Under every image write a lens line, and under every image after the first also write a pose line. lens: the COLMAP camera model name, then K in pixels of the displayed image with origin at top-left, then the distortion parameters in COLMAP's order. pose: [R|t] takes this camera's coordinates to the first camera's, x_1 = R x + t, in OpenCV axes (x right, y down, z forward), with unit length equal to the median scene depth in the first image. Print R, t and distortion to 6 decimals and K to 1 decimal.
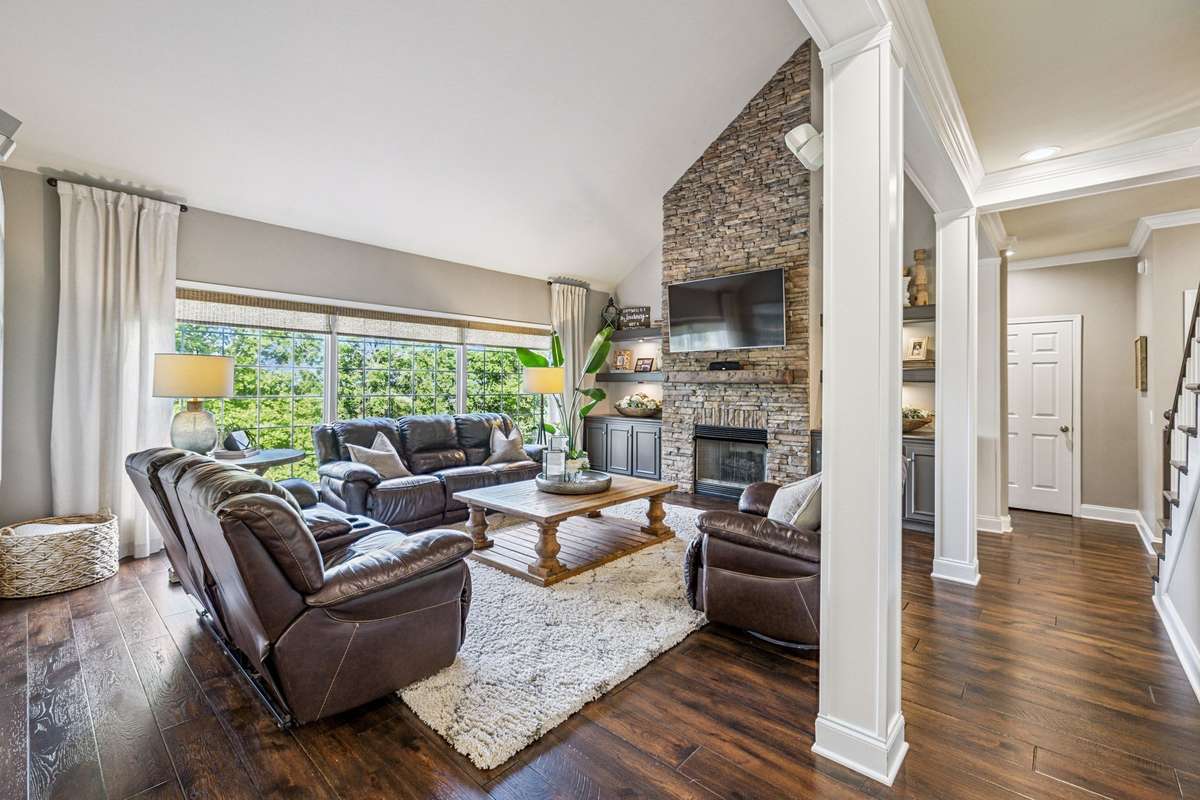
lens RADIAL K [[514.0, 0, 598.5], [0, 514.0, 392.7], [0, 0, 1]] dist [0.002459, 0.000192]
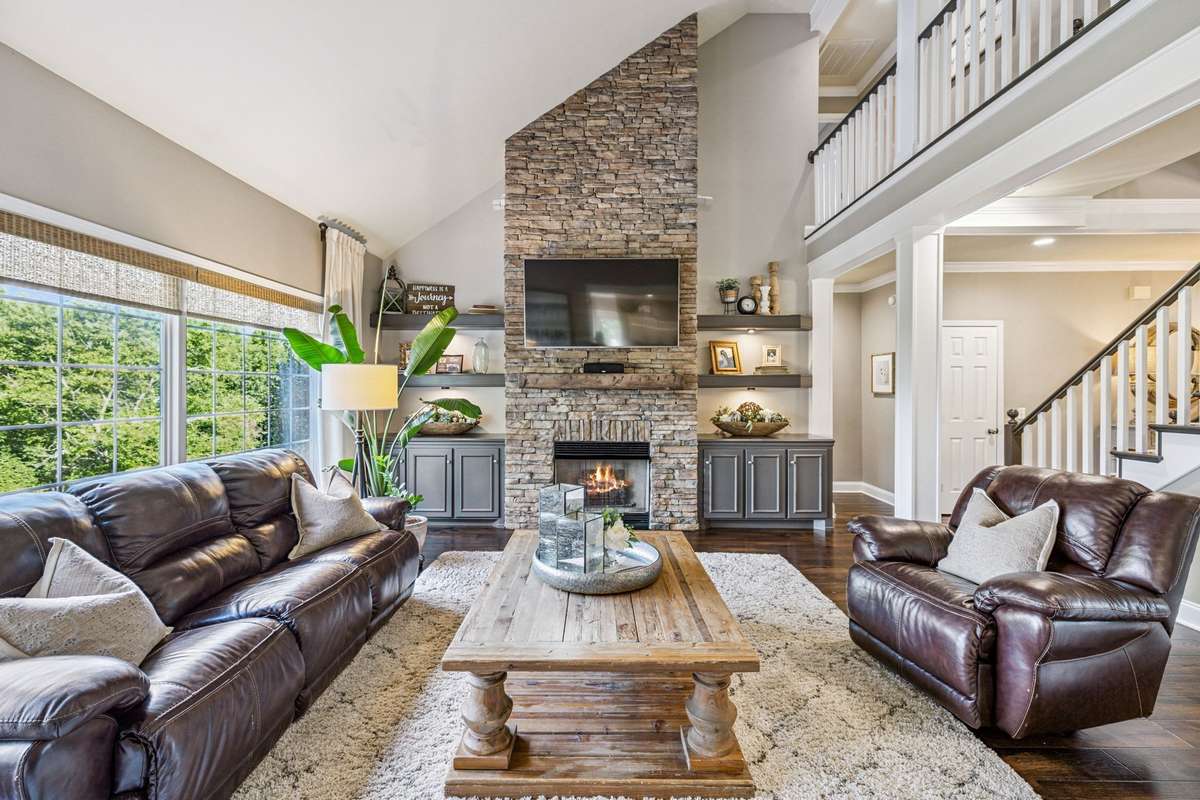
lens RADIAL K [[514.0, 0, 598.5], [0, 514.0, 392.7], [0, 0, 1]] dist [0.002459, 0.000192]
pose [[0.750696, -0.013116, 0.660518, -0.299622], [0.013818, 0.999896, 0.004151, -0.016050], [-0.660503, 0.006011, 0.750799, 0.384800]]
